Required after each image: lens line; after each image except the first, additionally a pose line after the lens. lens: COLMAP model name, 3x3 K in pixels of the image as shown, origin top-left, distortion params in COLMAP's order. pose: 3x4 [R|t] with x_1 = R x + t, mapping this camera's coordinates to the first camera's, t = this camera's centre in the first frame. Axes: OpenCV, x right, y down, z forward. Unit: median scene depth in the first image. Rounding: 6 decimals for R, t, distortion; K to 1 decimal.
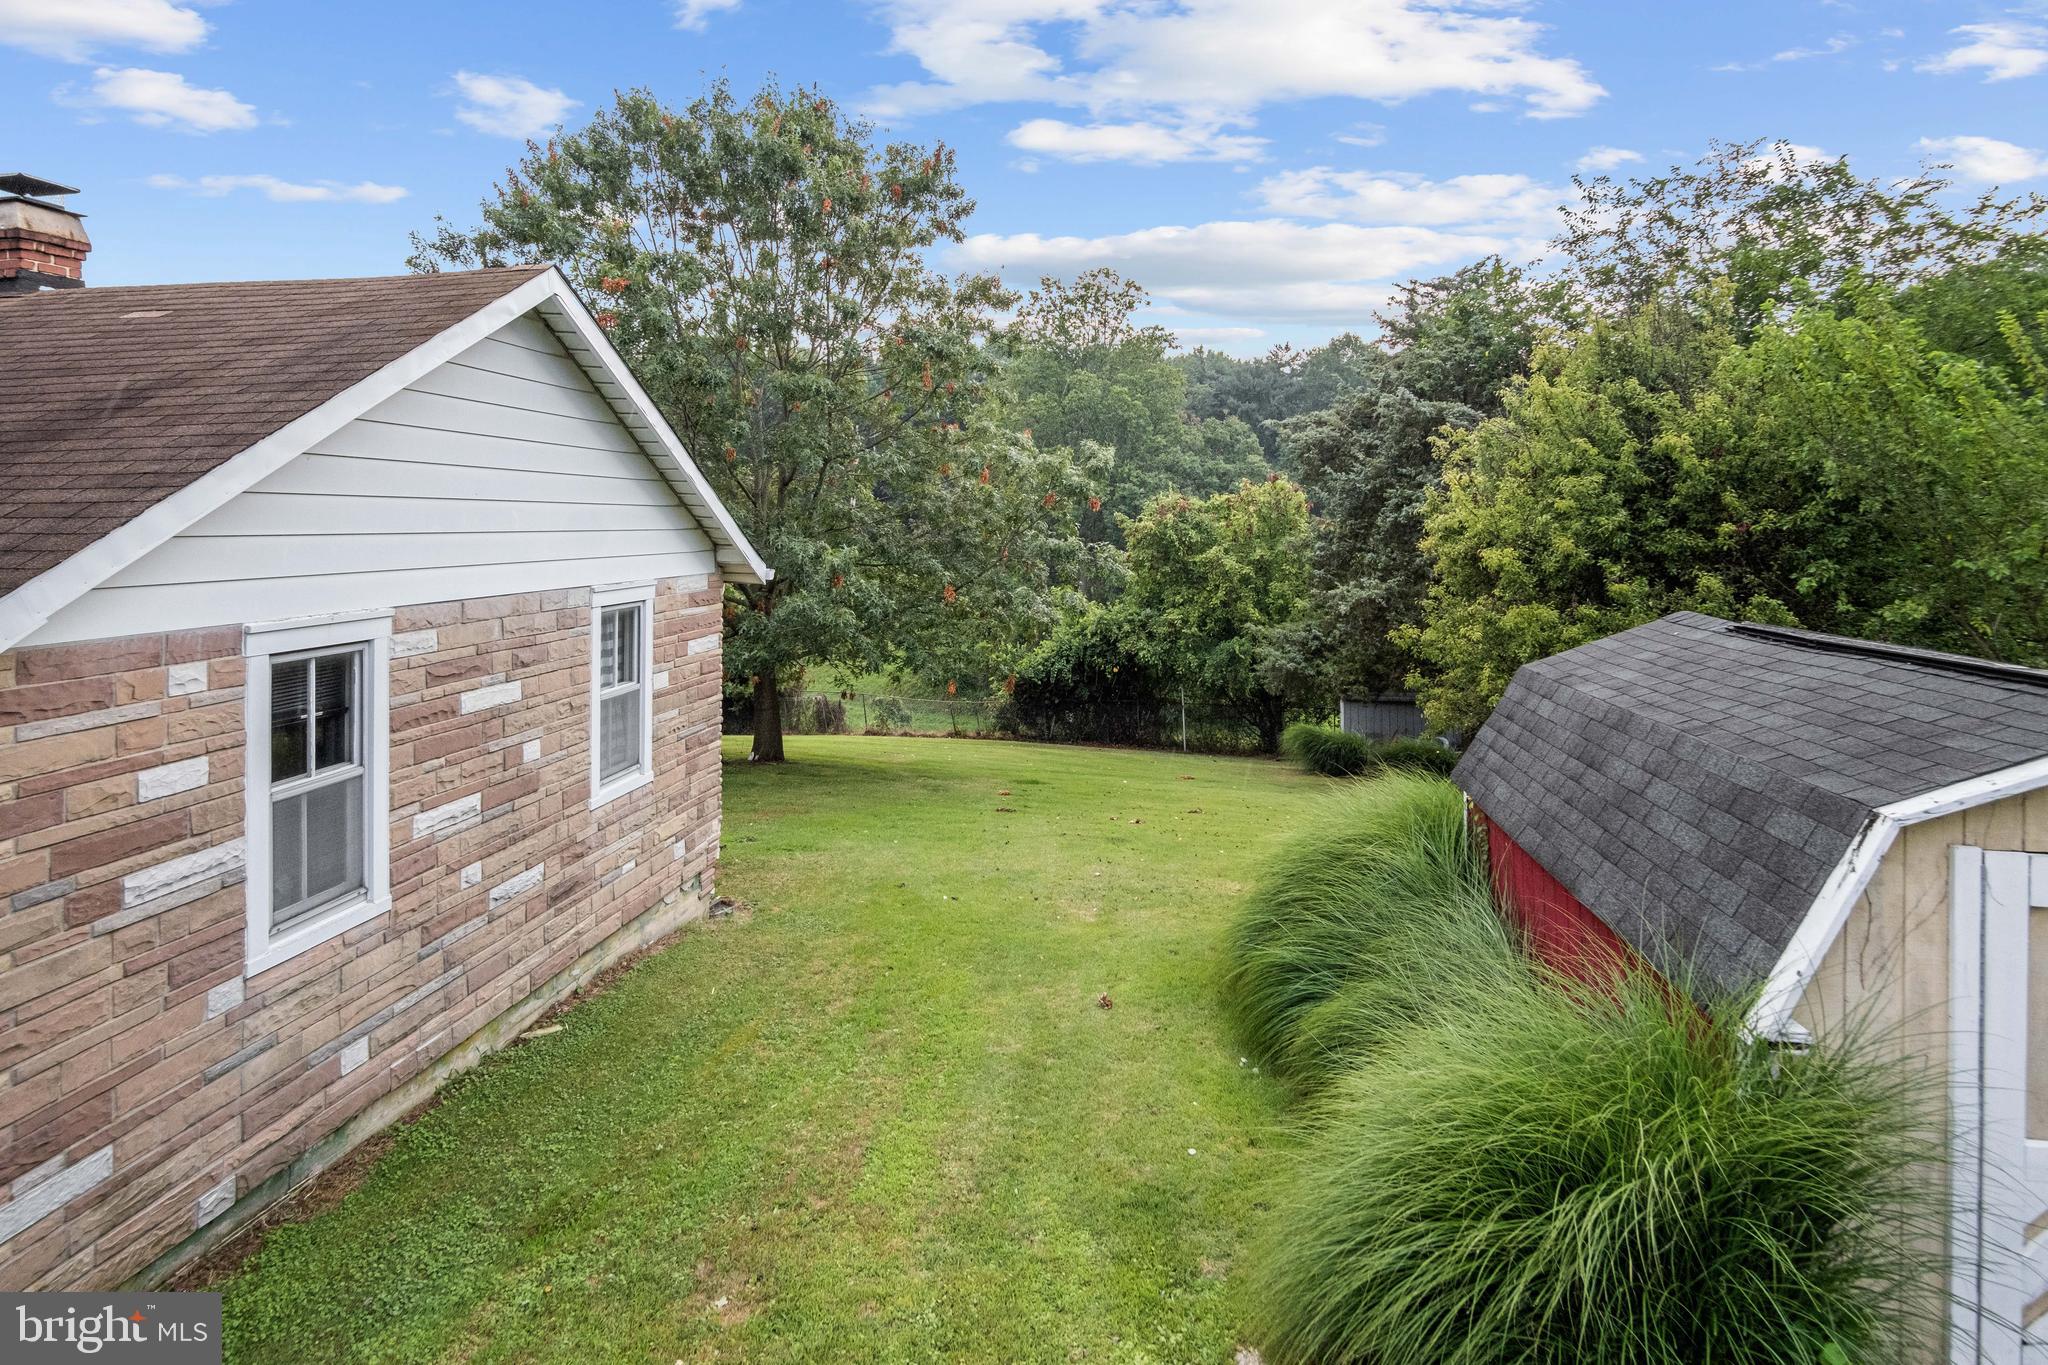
lens RADIAL K [[1140.5, 0, 1023.5], [0, 1140.5, 496.0], [0, 0, 1]] dist [-0.025608, 0.002268]
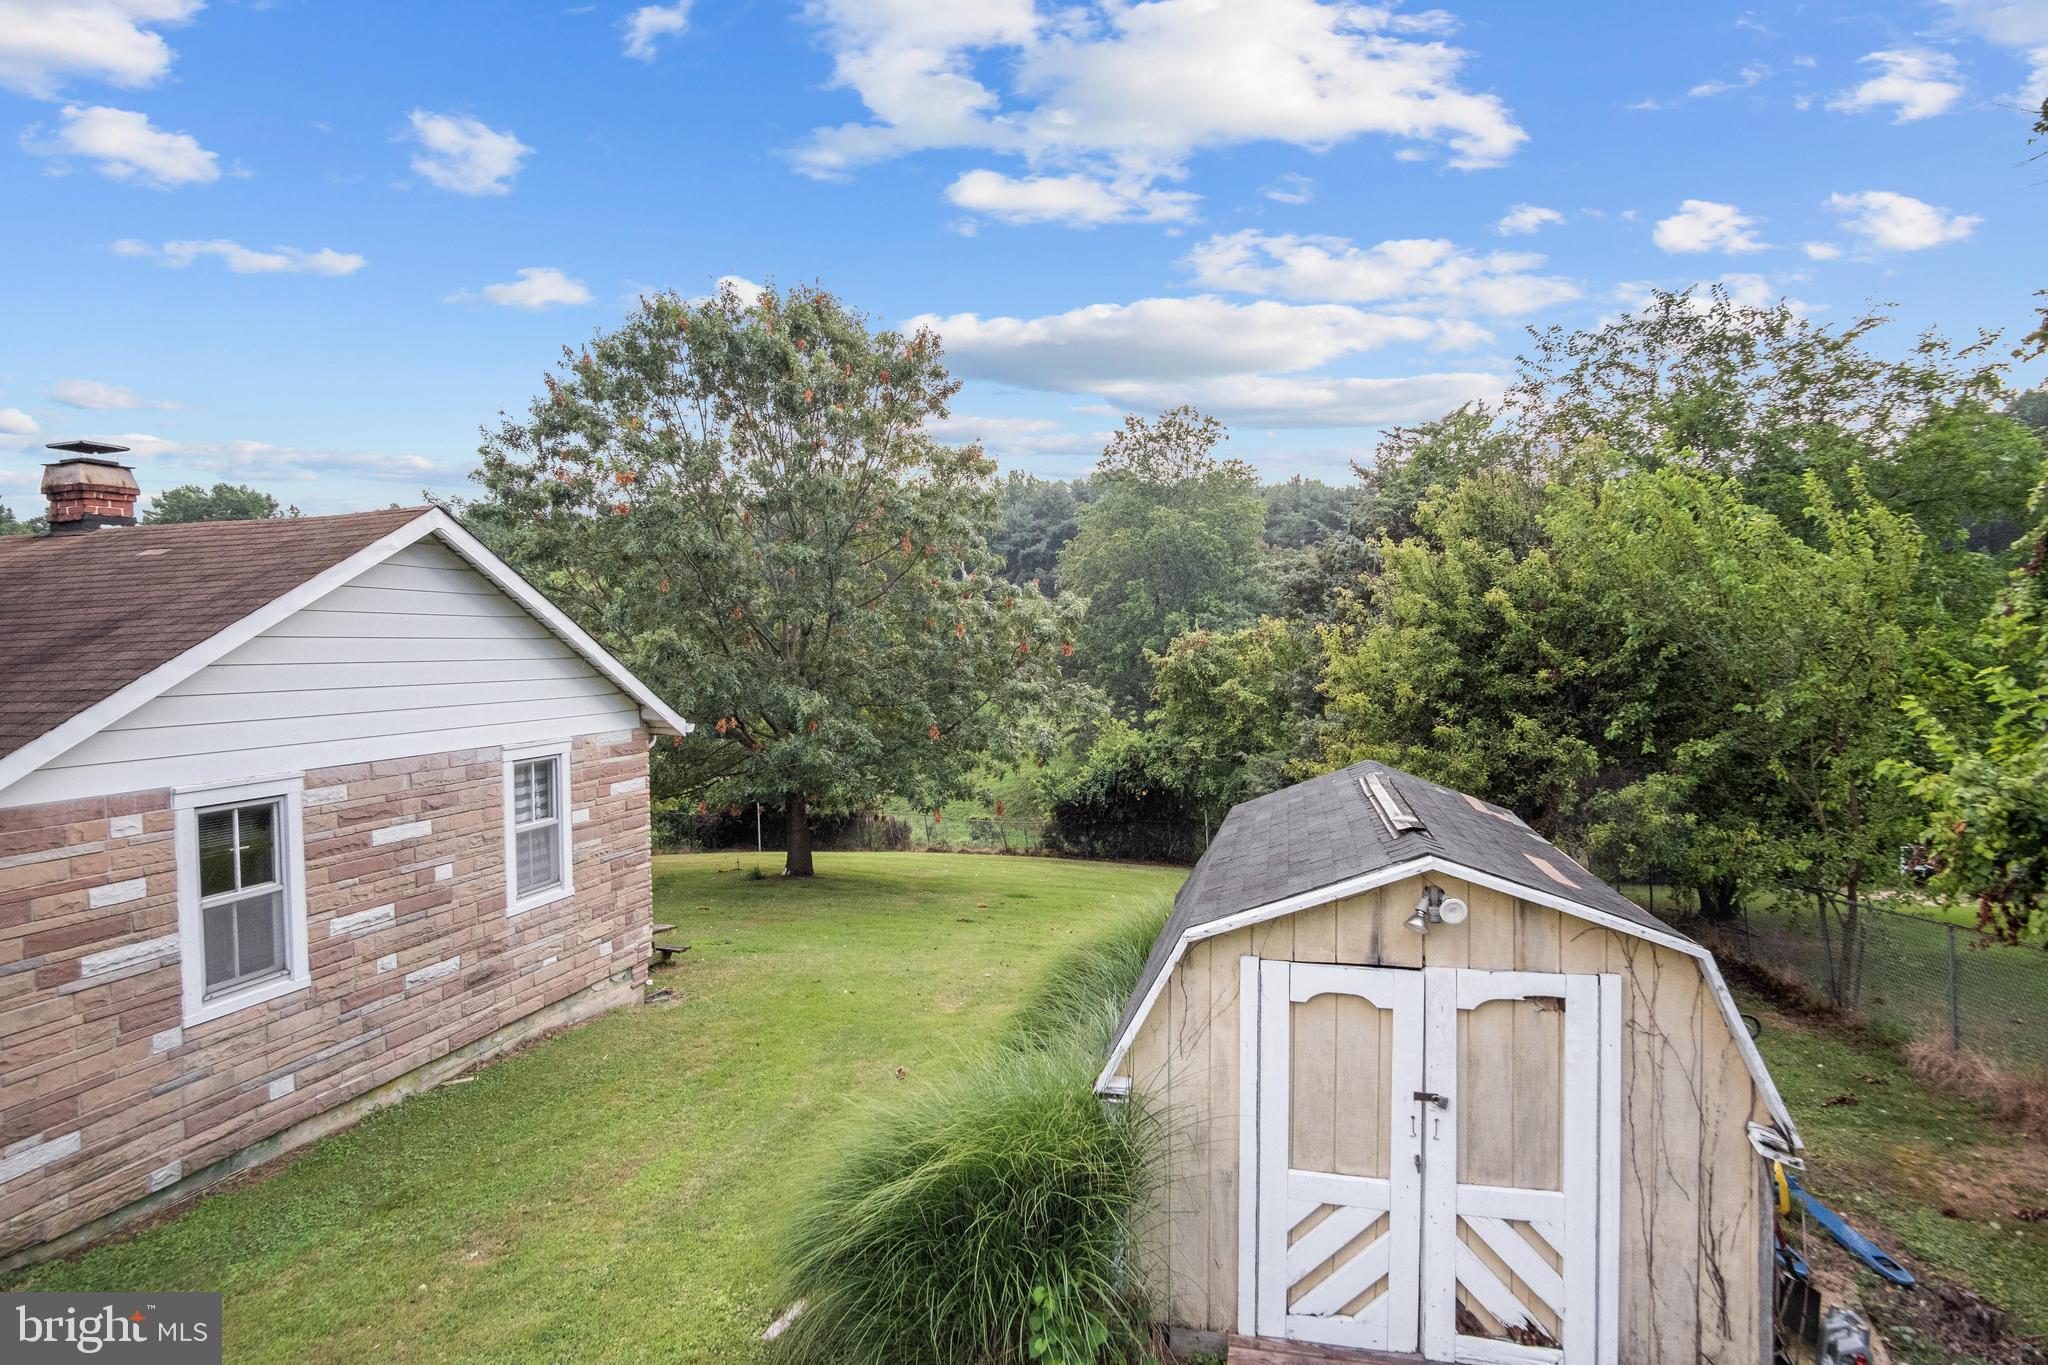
lens RADIAL K [[1092.5, 0, 1033.3], [0, 1092.5, 669.4], [0, 0, 1]] dist [-0.031711, 0.006930]
pose [[0.994347, -0.015661, -0.105022, 0.417122], [0.020202, 0.998900, 0.042315, -0.055392], [0.104244, -0.044197, 0.993569, -0.186213]]
